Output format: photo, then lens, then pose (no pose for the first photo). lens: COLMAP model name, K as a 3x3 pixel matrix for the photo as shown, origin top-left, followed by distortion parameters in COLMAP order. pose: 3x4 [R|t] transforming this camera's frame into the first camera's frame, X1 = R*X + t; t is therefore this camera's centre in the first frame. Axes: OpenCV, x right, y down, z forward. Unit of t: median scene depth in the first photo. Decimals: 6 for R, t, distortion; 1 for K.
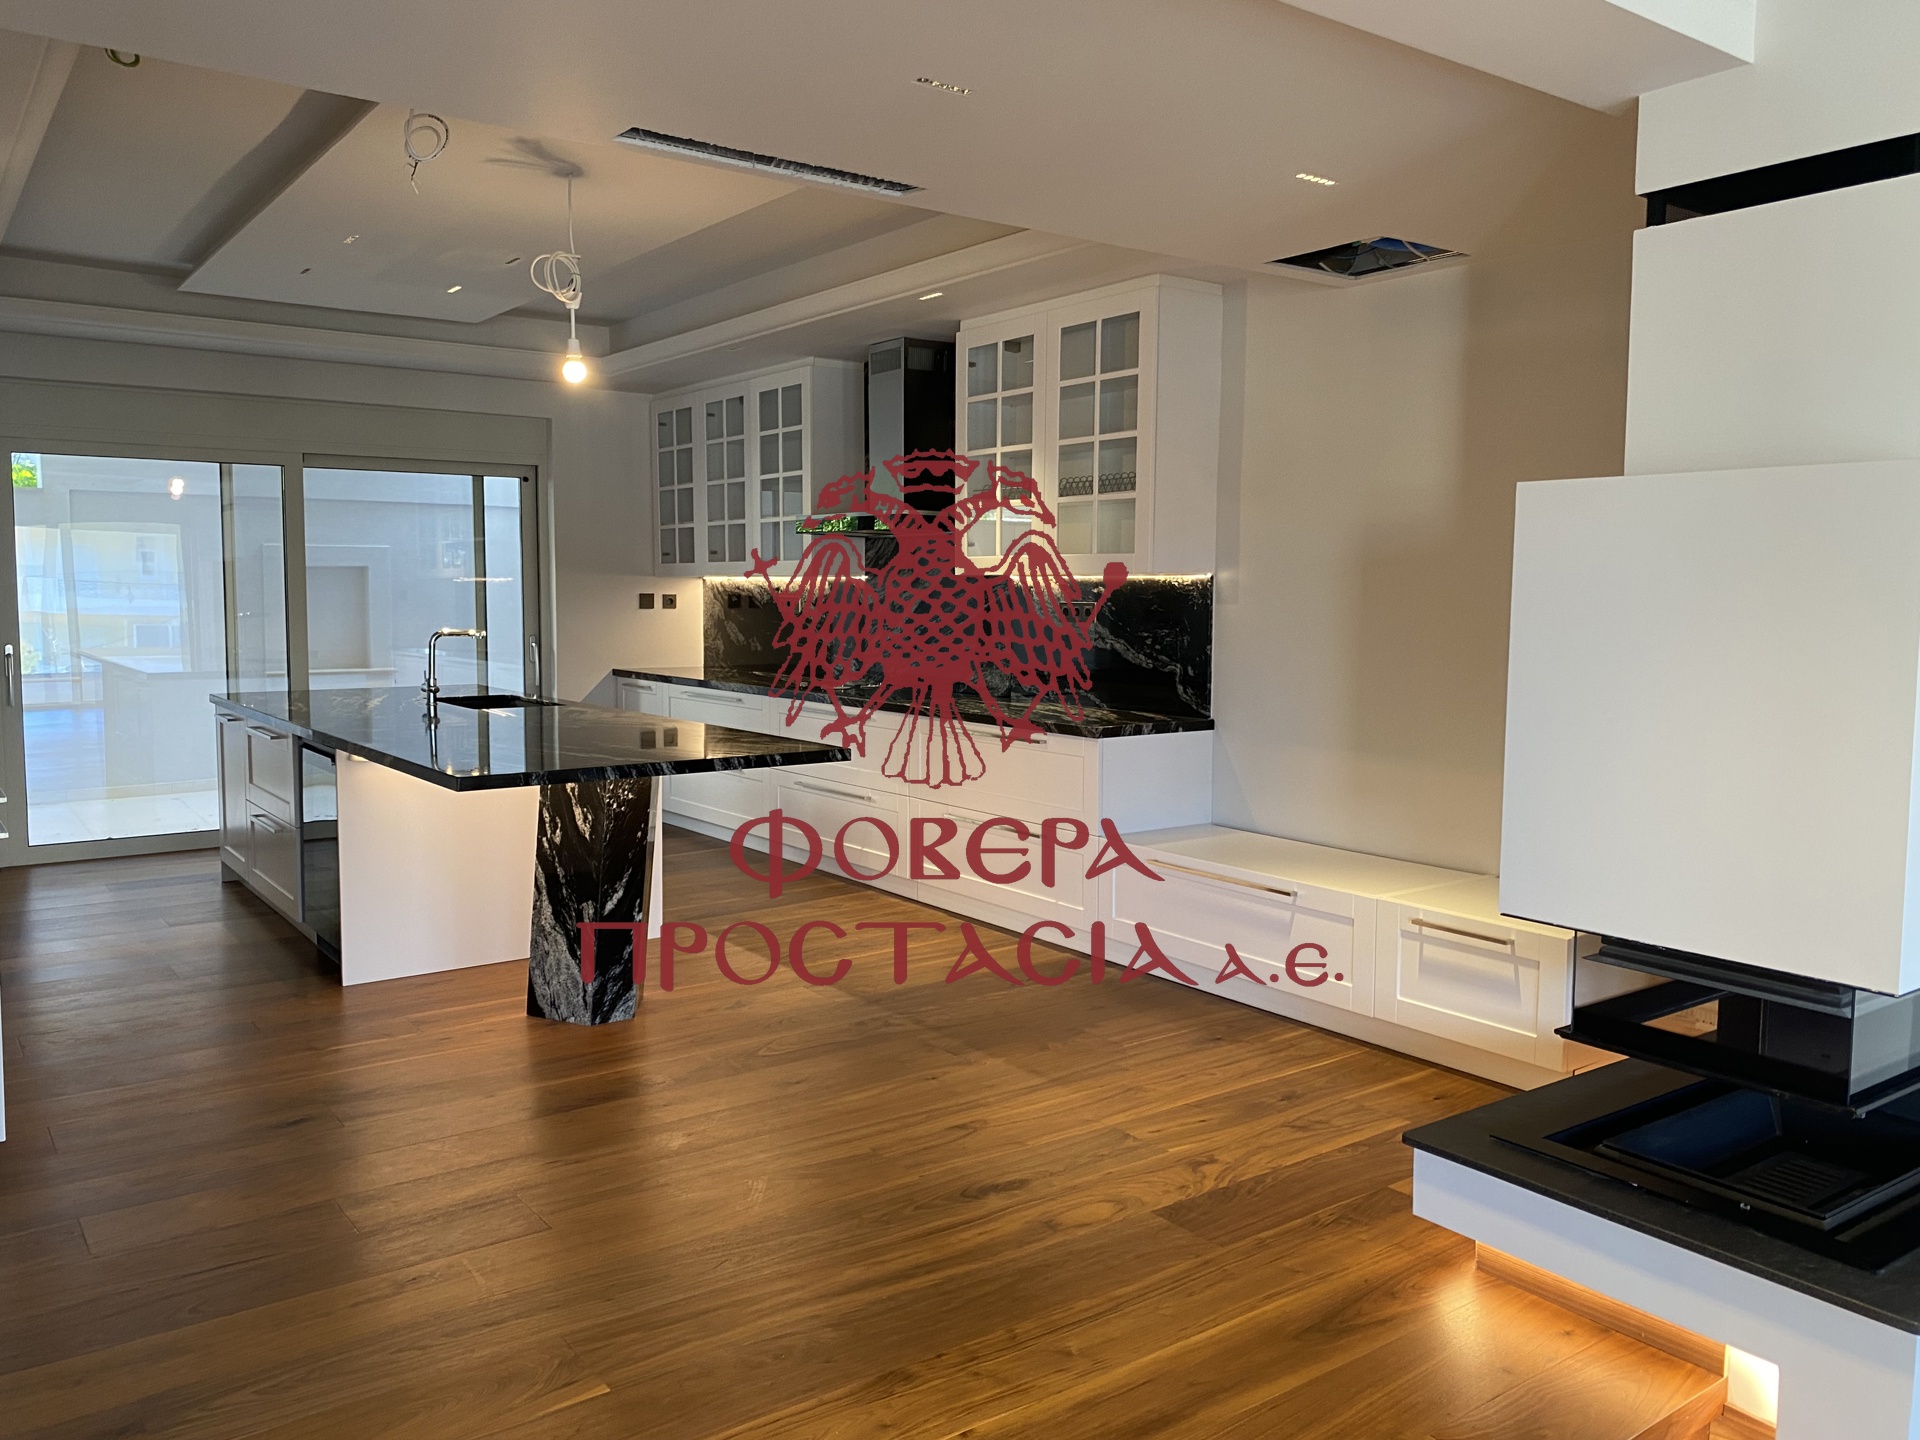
lens RADIAL K [[1453.7, 0, 976.3], [0, 1453.7, 751.8], [0, 0, 1]] dist [-0.005180, -0.008166]
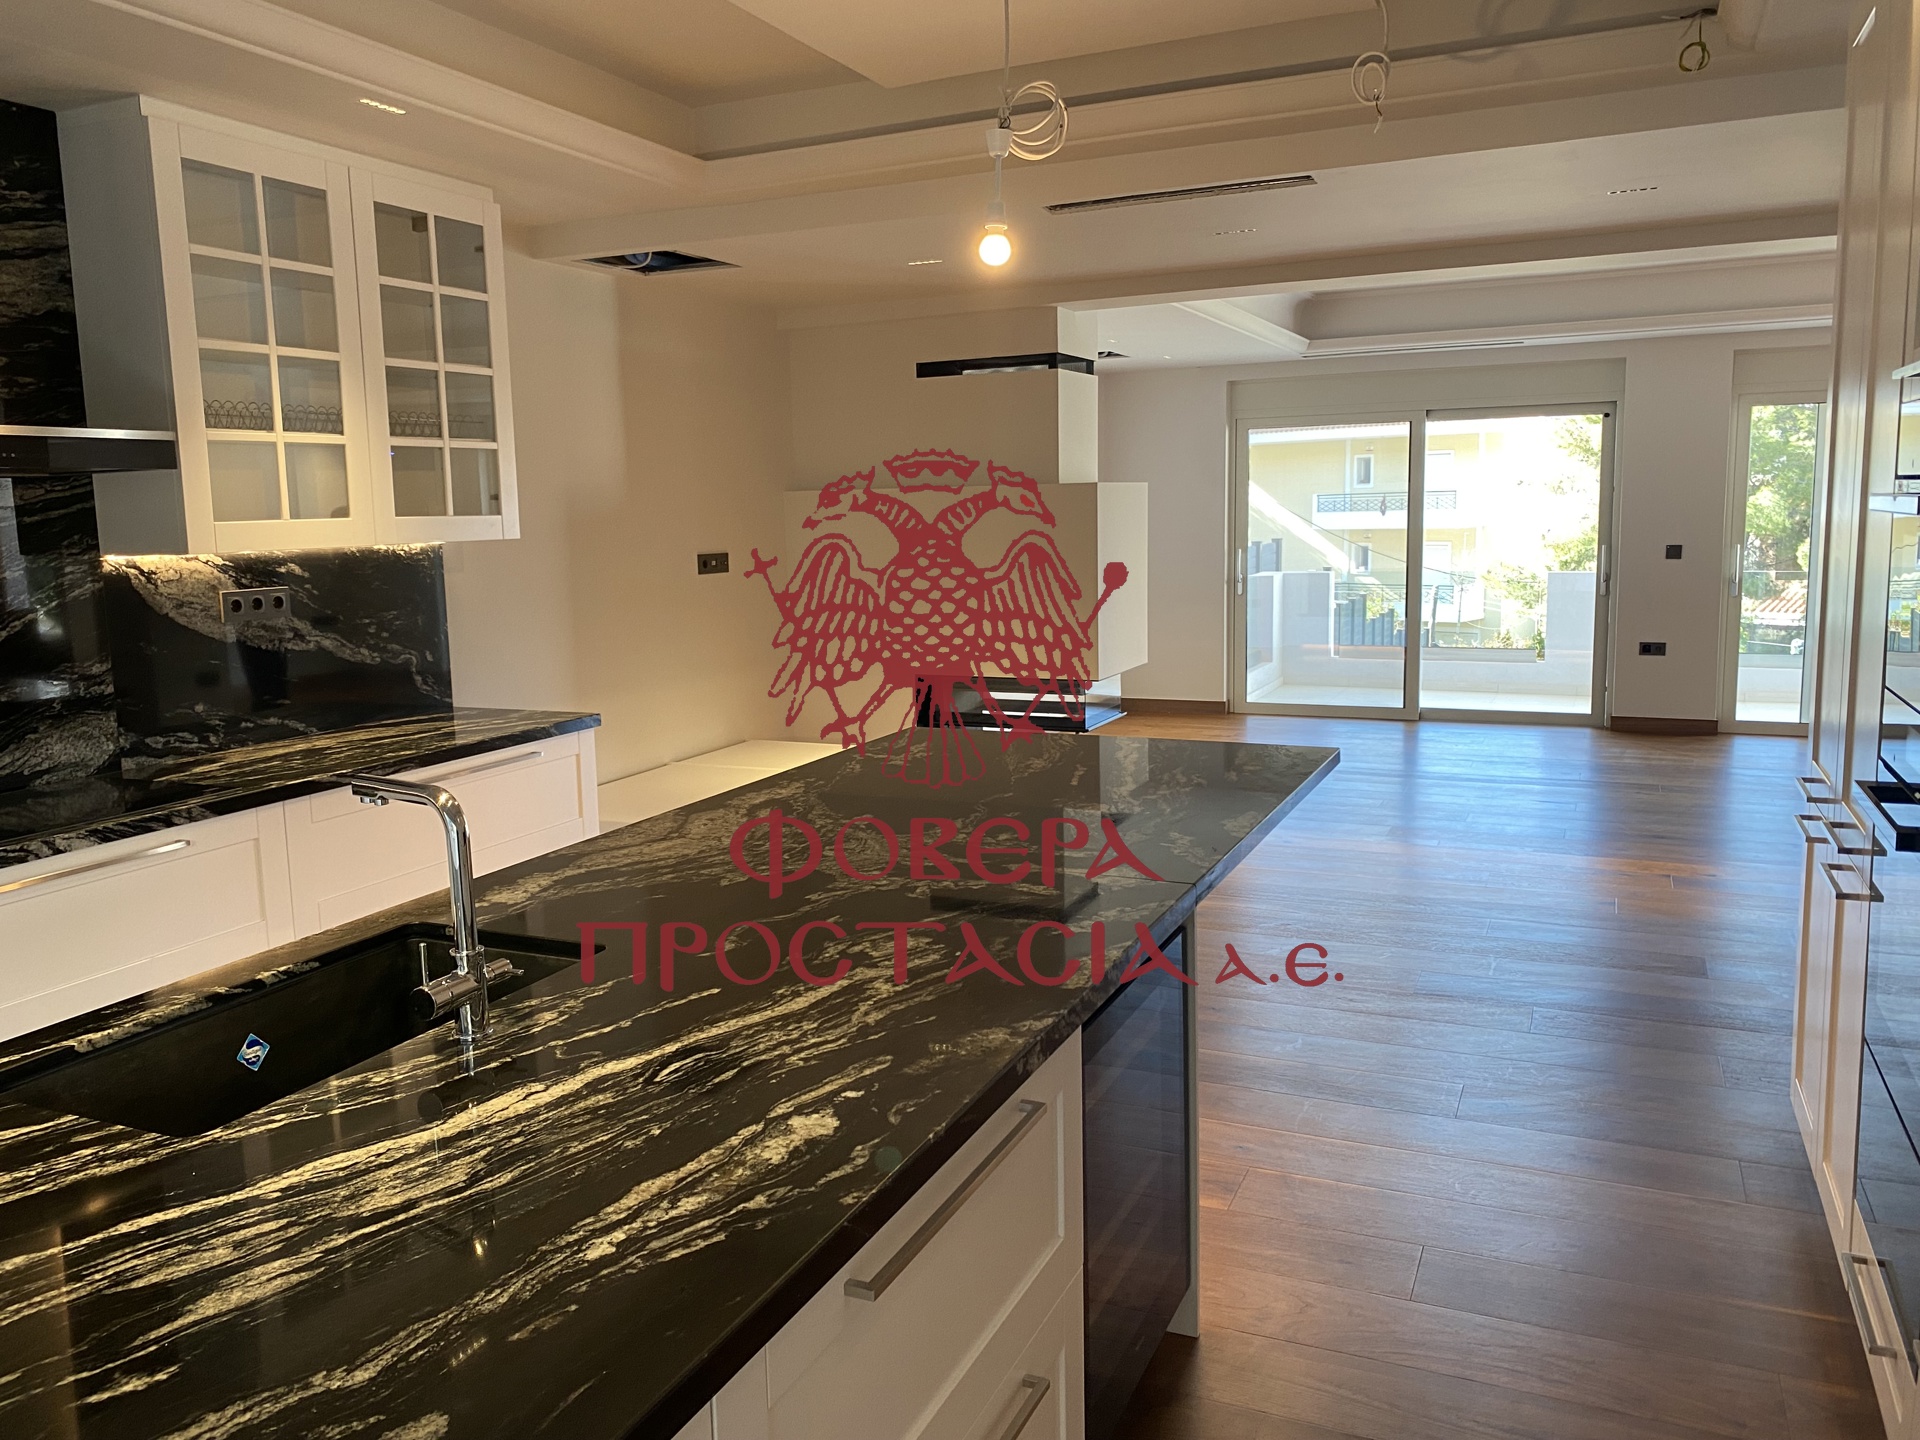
lens RADIAL K [[1453.7, 0, 988.3], [0, 1453.7, 685.5], [0, 0, 1]] dist [-0.005180, -0.008166]
pose [[-0.516149, -0.100058, 0.850634, -0.665449], [0.117058, 0.975593, 0.185785, -0.142775], [-0.848462, 0.195467, -0.491839, 1.041418]]
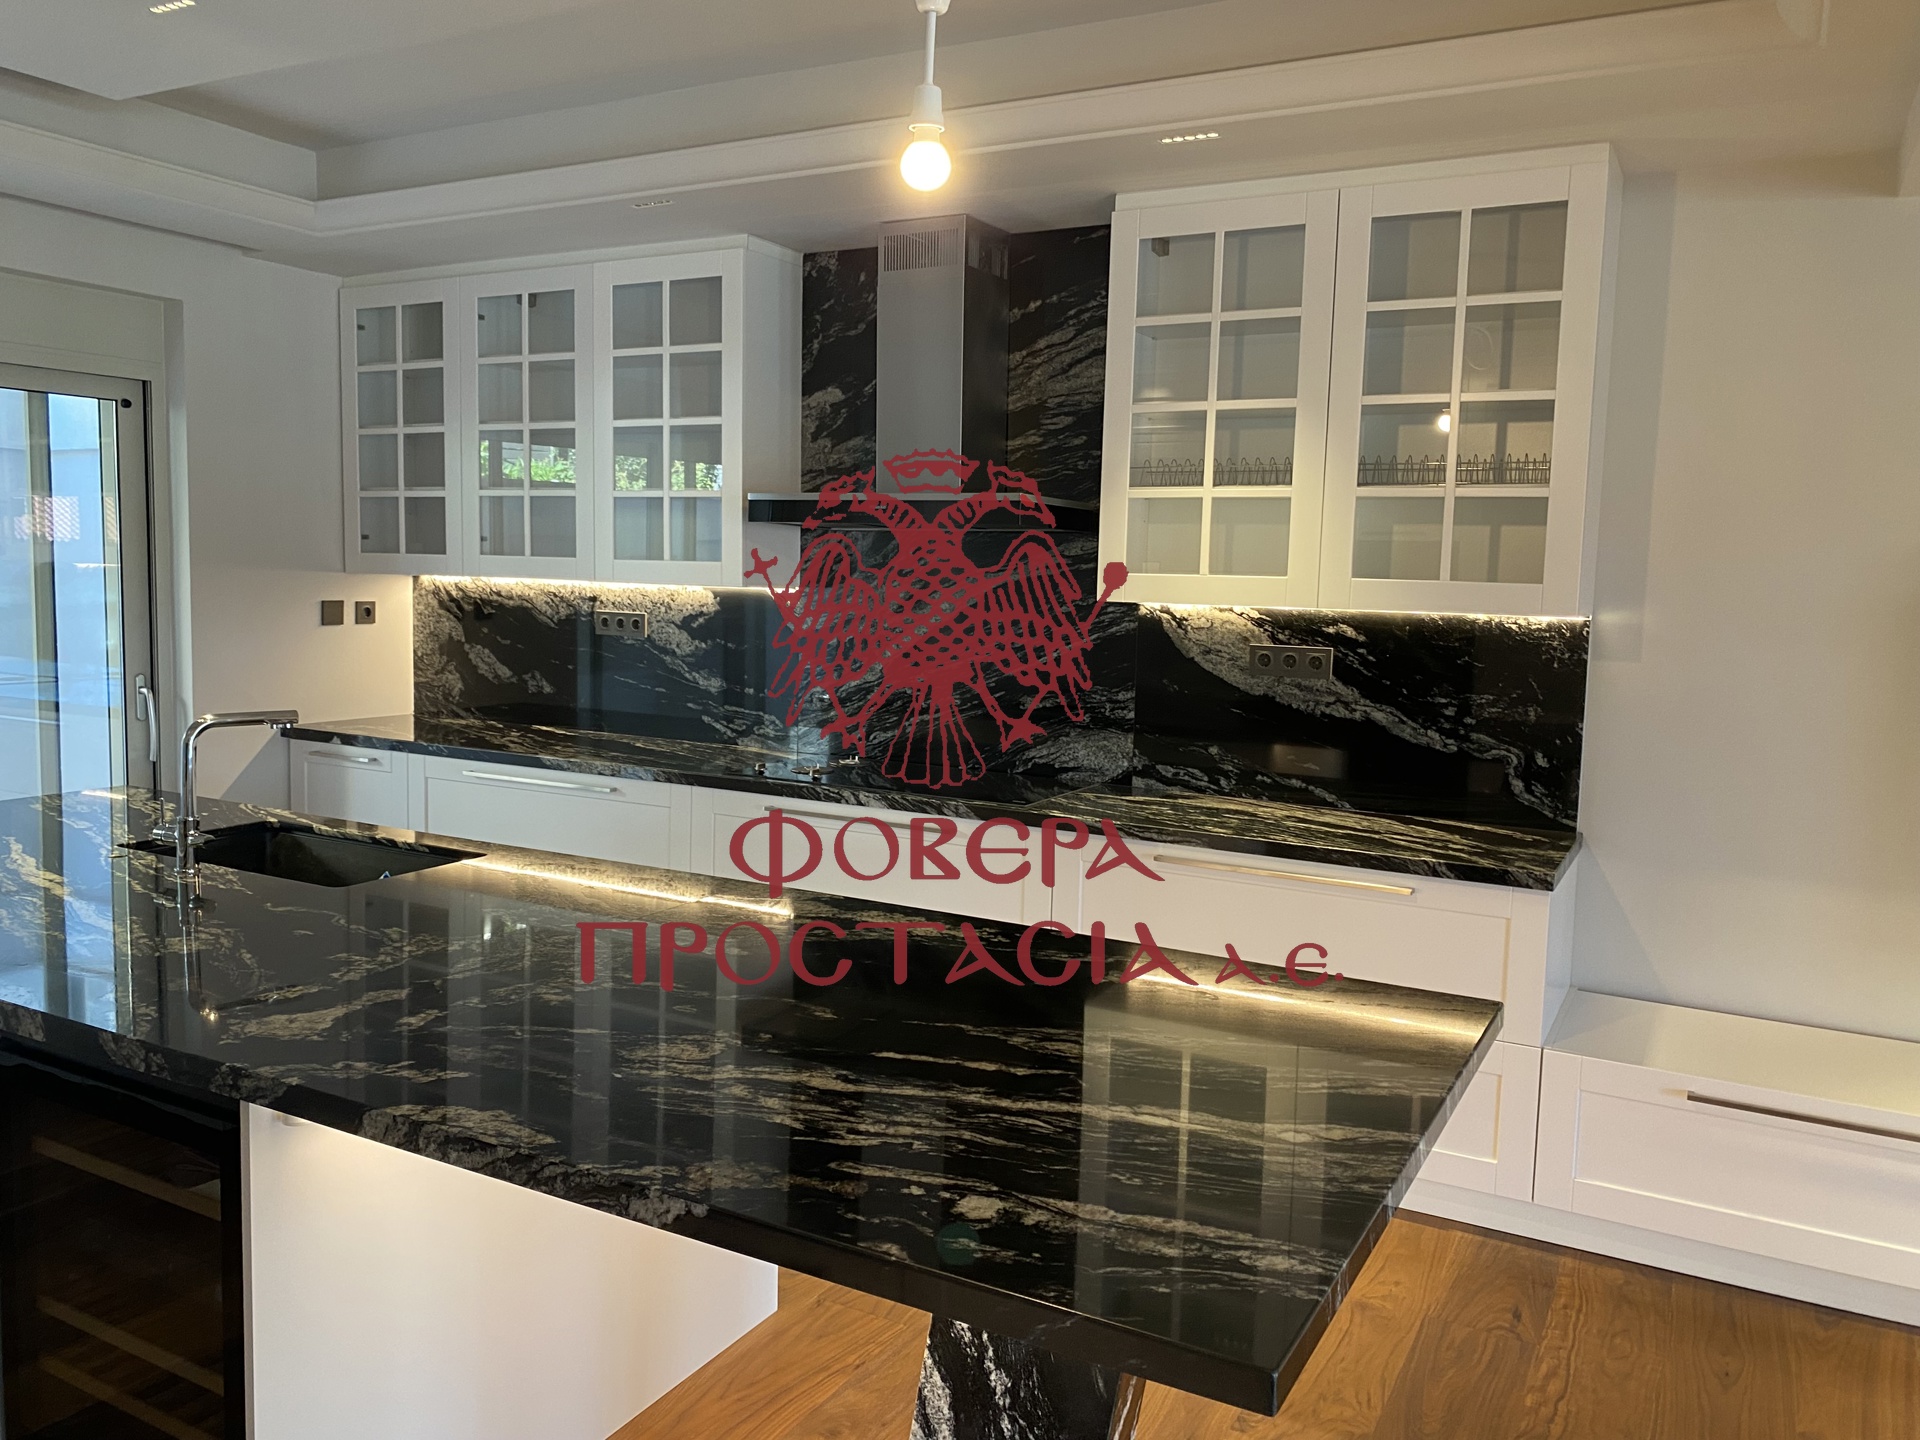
lens RADIAL K [[1453.7, 0, 959.4], [0, 1453.7, 713.8], [0, 0, 1]] dist [-0.005180, -0.008166]
pose [[0.911416, -0.022014, 0.410898, -0.332385], [0.024677, 0.999695, -0.001179, -0.074965], [-0.410746, 0.011214, 0.911681, 0.462555]]
